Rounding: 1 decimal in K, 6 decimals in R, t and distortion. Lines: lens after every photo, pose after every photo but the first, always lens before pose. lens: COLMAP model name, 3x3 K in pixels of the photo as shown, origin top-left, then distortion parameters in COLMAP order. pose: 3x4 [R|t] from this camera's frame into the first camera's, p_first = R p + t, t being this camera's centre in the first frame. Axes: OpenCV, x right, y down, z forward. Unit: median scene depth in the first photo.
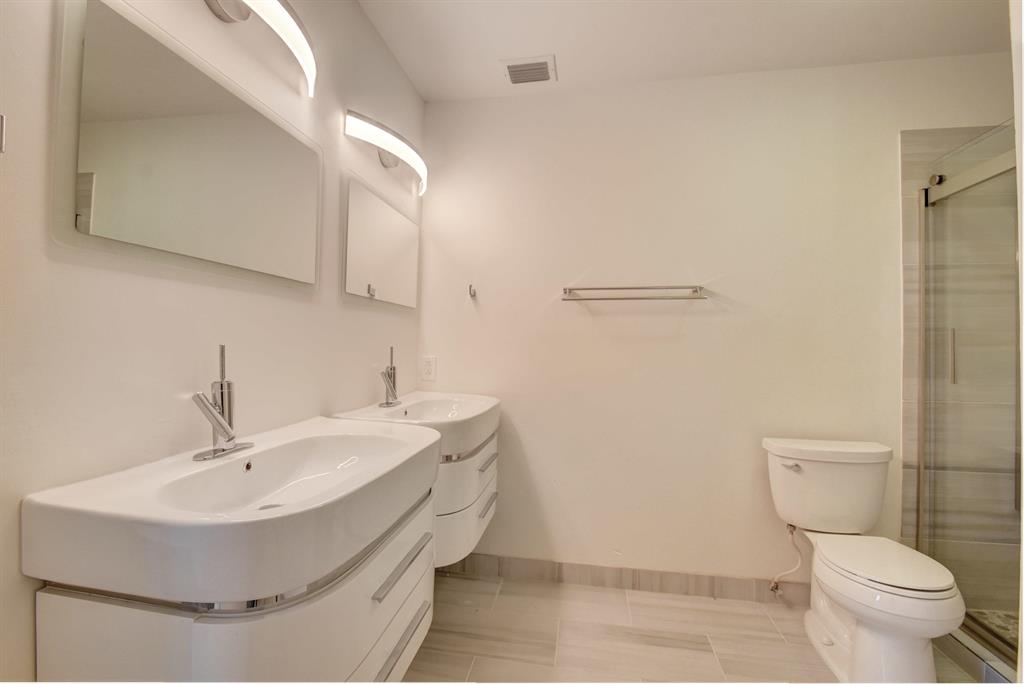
lens RADIAL K [[444.0, 0, 509.7], [0, 444.0, 340.7], [0, 0, 1]] dist [-0.001444, -0.005453]
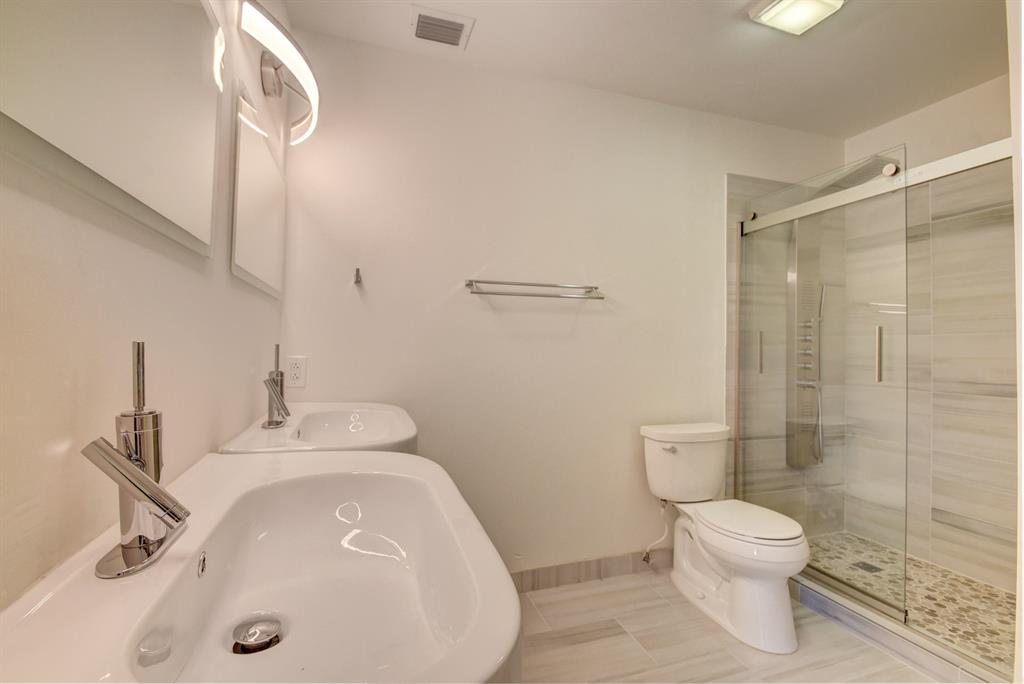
lens RADIAL K [[444.0, 0, 509.7], [0, 444.0, 339.5], [0, 0, 1]] dist [-0.001444, -0.005453]
pose [[0.884698, 0.008115, 0.466093, -0.253446], [-0.010956, 0.999934, 0.003387, 0.000084], [-0.466035, -0.008103, 0.884729, 0.169936]]
